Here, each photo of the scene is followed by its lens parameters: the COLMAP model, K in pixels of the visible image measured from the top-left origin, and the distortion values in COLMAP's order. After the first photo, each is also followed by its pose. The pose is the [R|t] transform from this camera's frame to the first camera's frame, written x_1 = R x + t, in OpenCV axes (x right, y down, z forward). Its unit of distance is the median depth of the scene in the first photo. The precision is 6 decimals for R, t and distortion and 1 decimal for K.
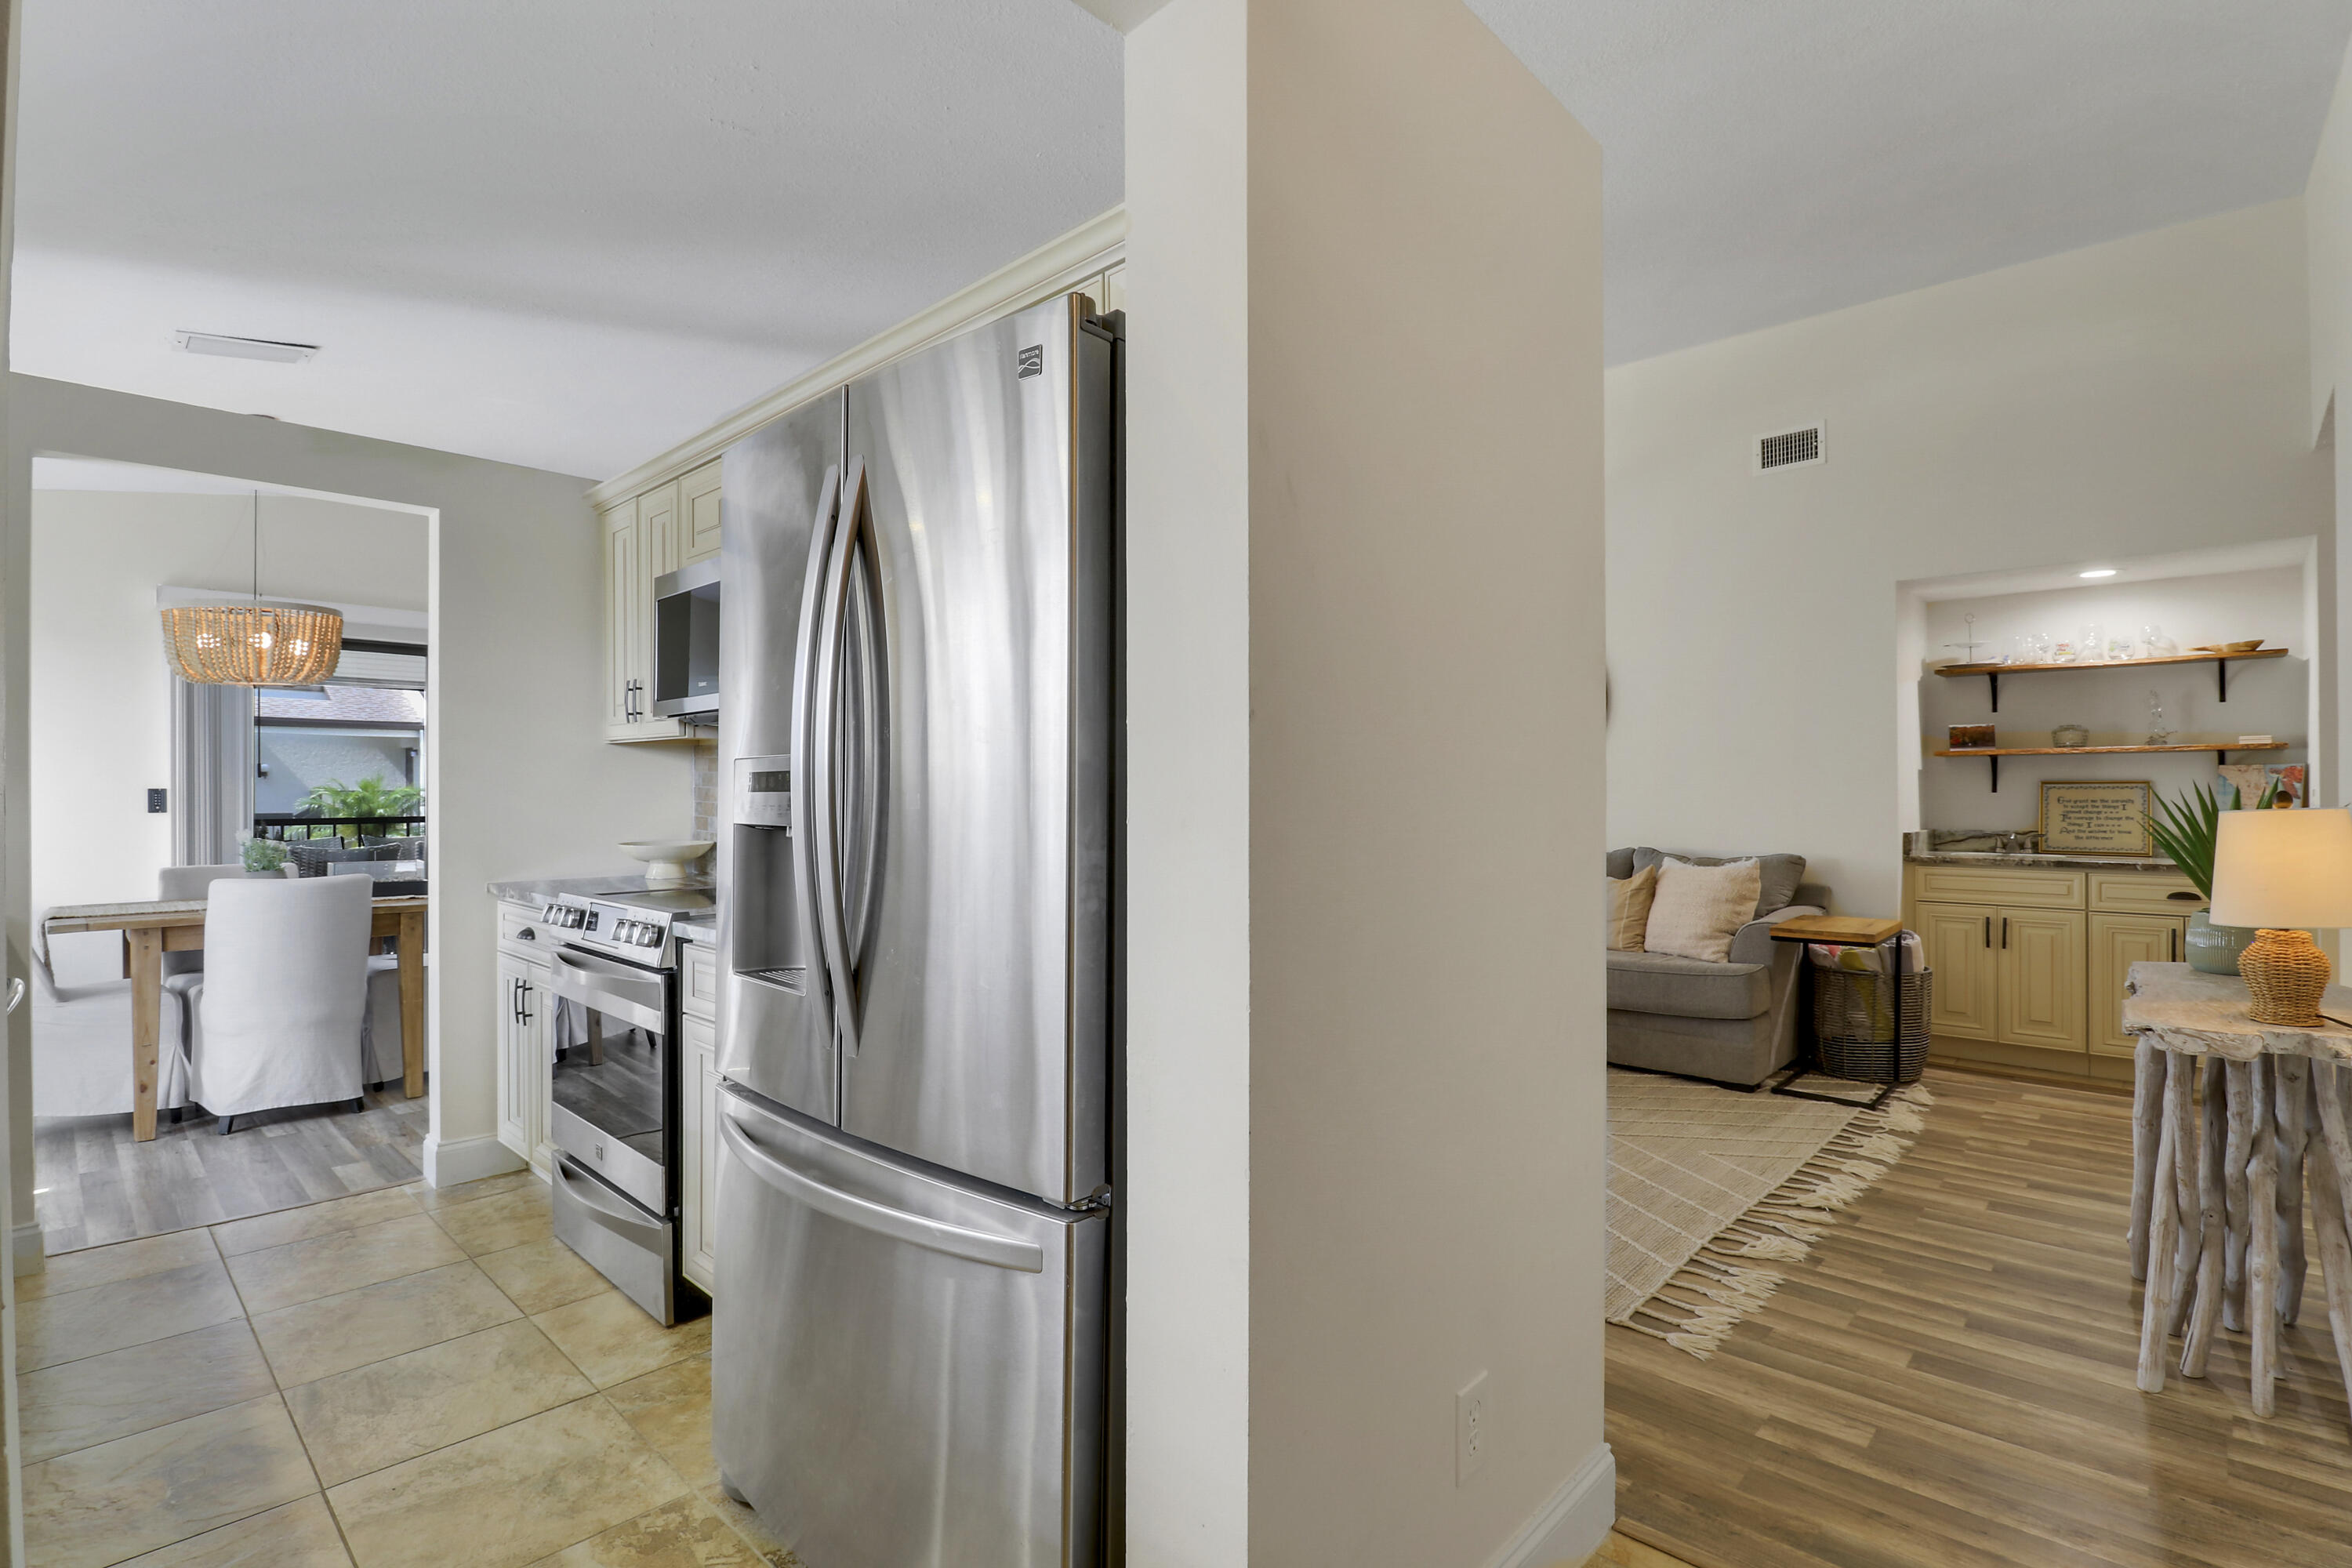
lens RADIAL K [[1108.9, 0, 1153.1], [0, 1108.9, 801.8], [0, 0, 1]] dist [0.003399, -0.013293]
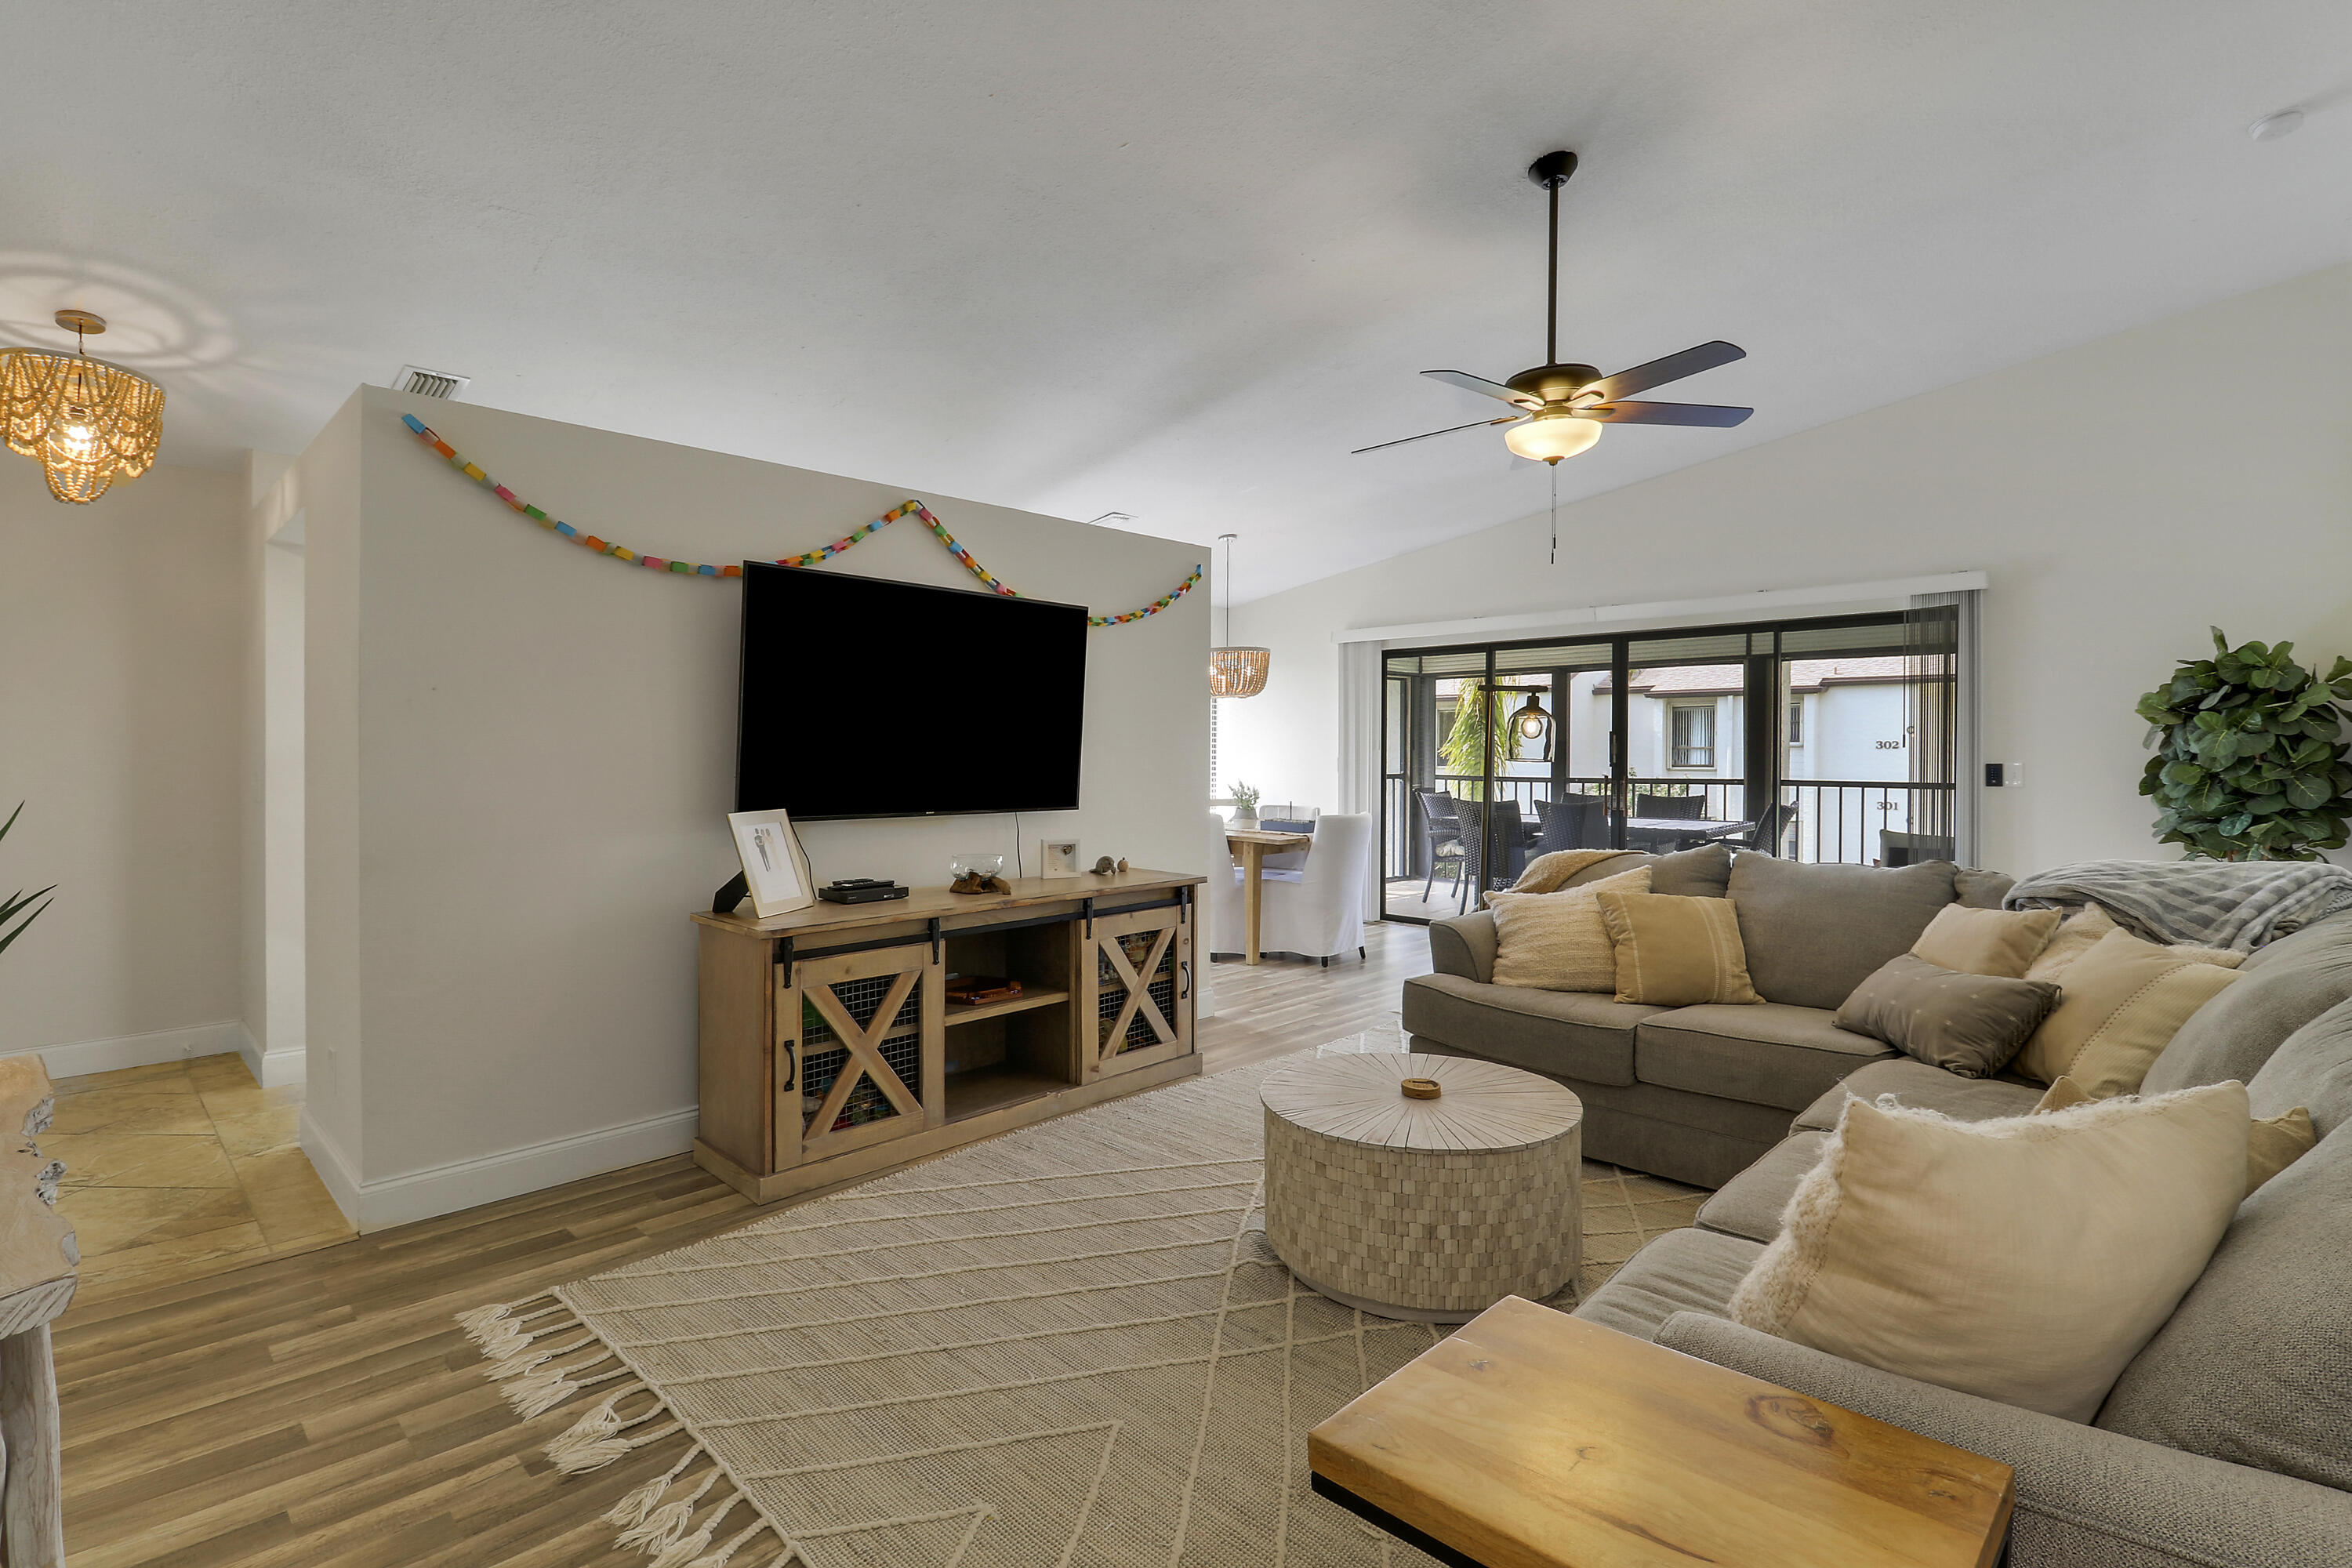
lens RADIAL K [[1108.9, 0, 1188.4], [0, 1108.9, 752.2], [0, 0, 1]] dist [0.003399, -0.013293]
pose [[-0.000824, 0.006184, -0.999981, 0.804940], [-0.007564, 0.999952, 0.006190, -0.025622], [0.999971, 0.007569, -0.000778, 0.879541]]
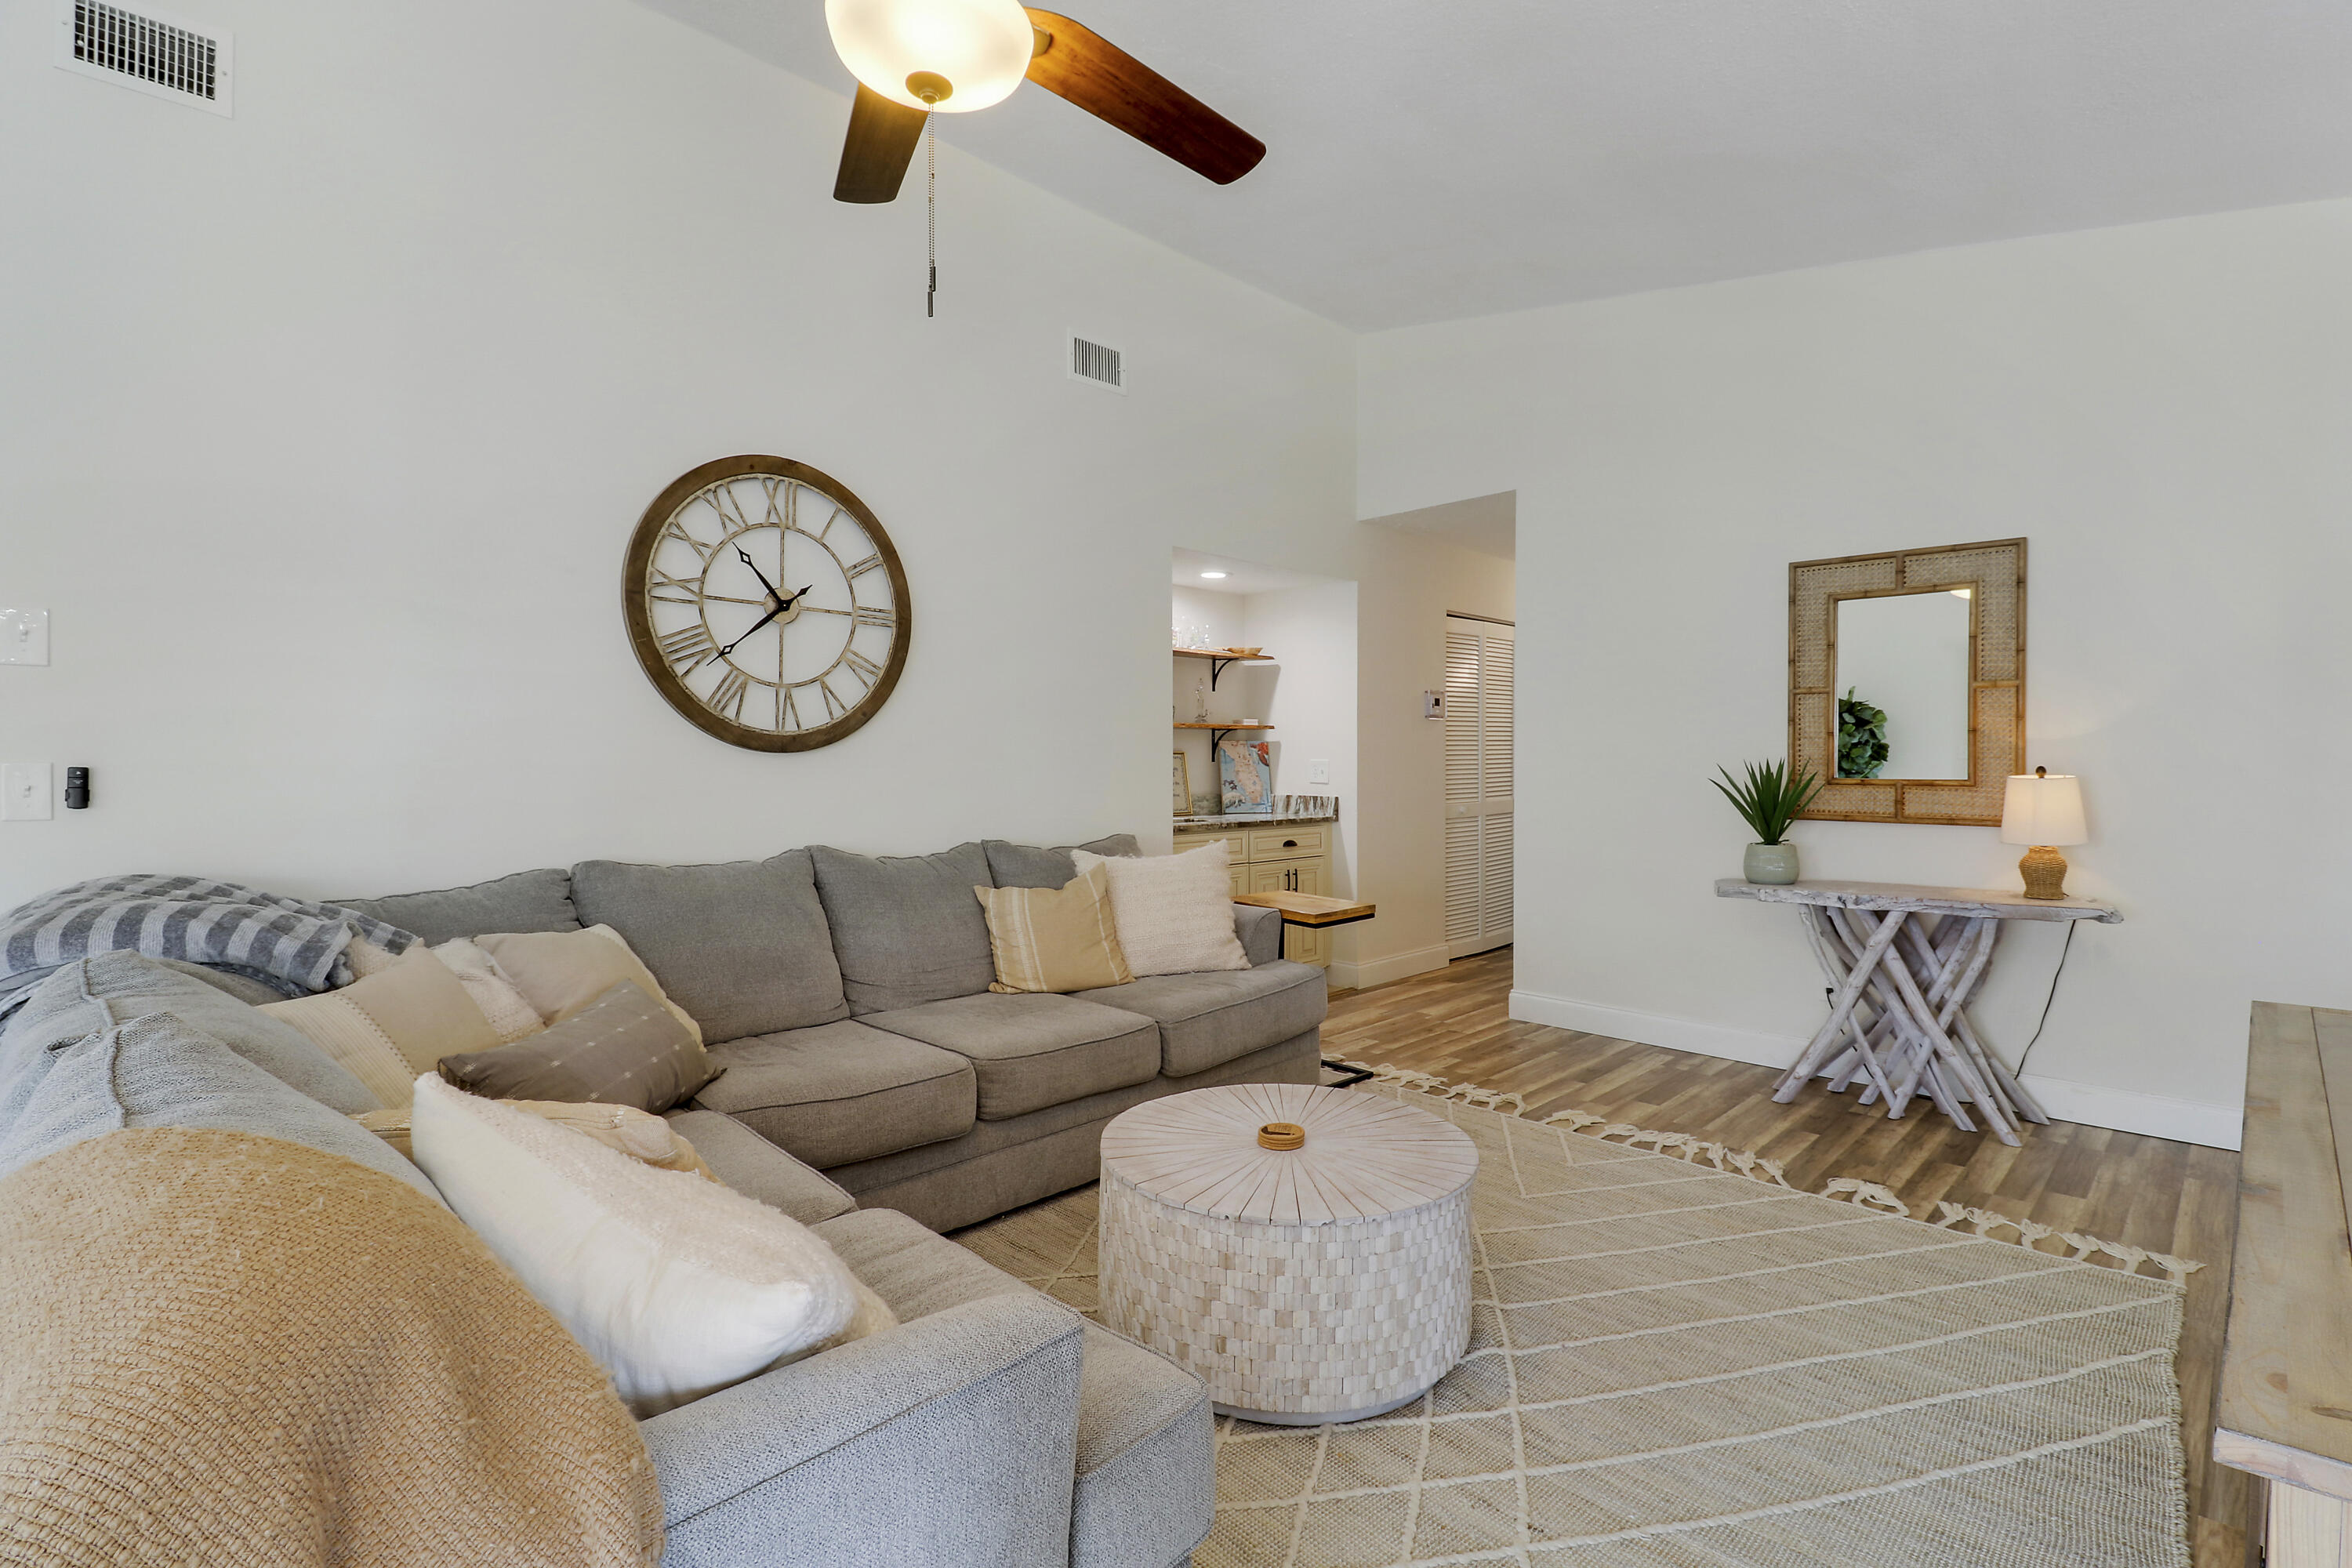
lens RADIAL K [[1108.9, 0, 1199.8], [0, 1108.9, 773.0], [0, 0, 1]] dist [0.003399, -0.013293]
pose [[-0.000209, -0.012587, 0.999921, -0.322364], [0.006747, 0.999898, 0.012588, -0.011534], [-0.999977, 0.006749, -0.000124, 1.048497]]
